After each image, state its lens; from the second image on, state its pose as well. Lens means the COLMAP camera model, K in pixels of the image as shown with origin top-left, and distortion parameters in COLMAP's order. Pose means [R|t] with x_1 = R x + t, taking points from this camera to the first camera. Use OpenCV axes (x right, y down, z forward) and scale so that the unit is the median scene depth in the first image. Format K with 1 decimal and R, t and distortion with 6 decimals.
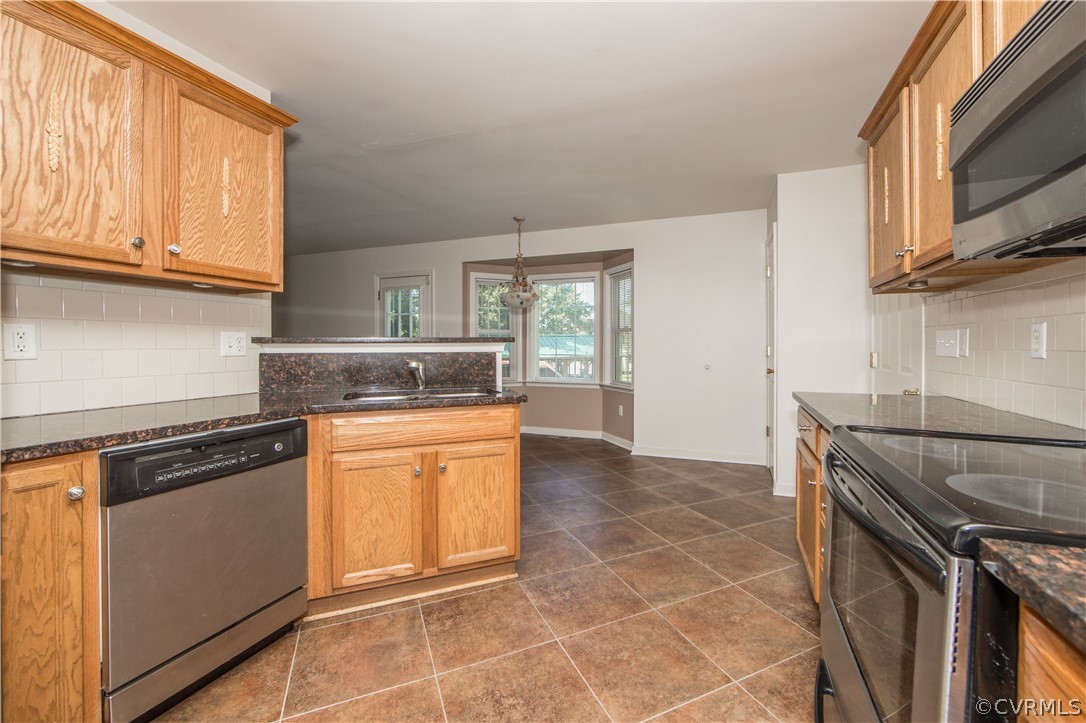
lens RADIAL K [[445.2, 0, 563.0], [0, 445.2, 349.2], [0, 0, 1]] dist [-0.008481, 0.000002]
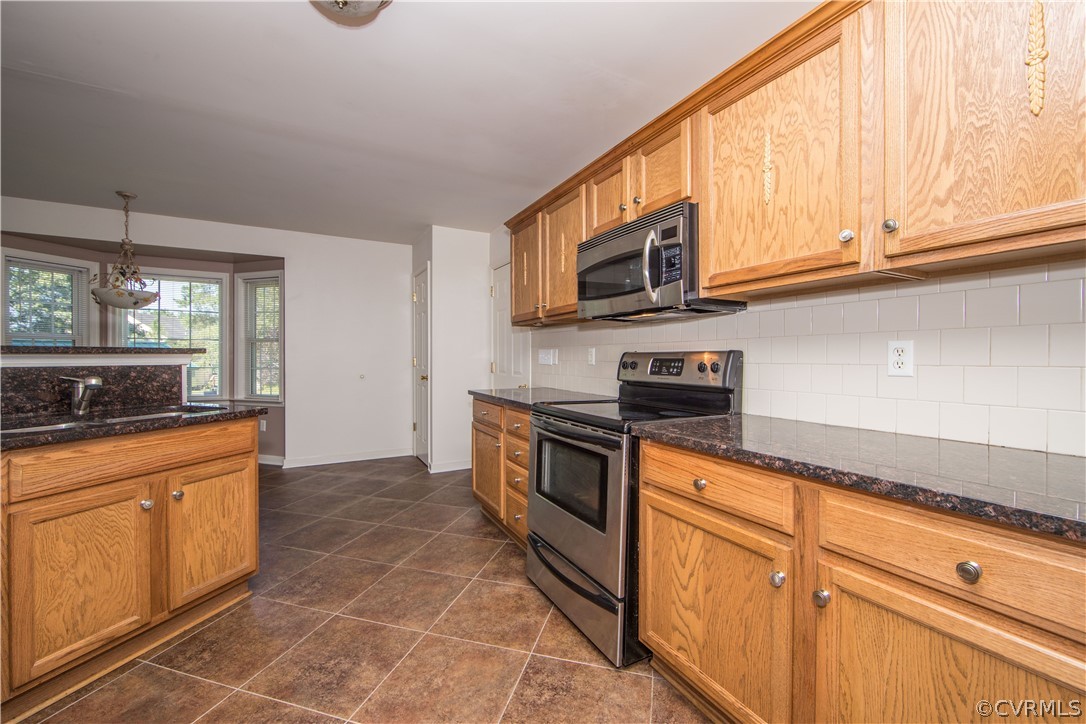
lens RADIAL K [[431.8, 0, 543.0], [0, 431.8, 362.0], [0, 0, 1]] dist [-0.001484, 0.000088]
pose [[0.657924, -0.006117, 0.753060, -0.429520], [0.002123, 0.999978, 0.006267, -0.004445], [-0.753082, -0.002525, 0.657922, -0.119721]]
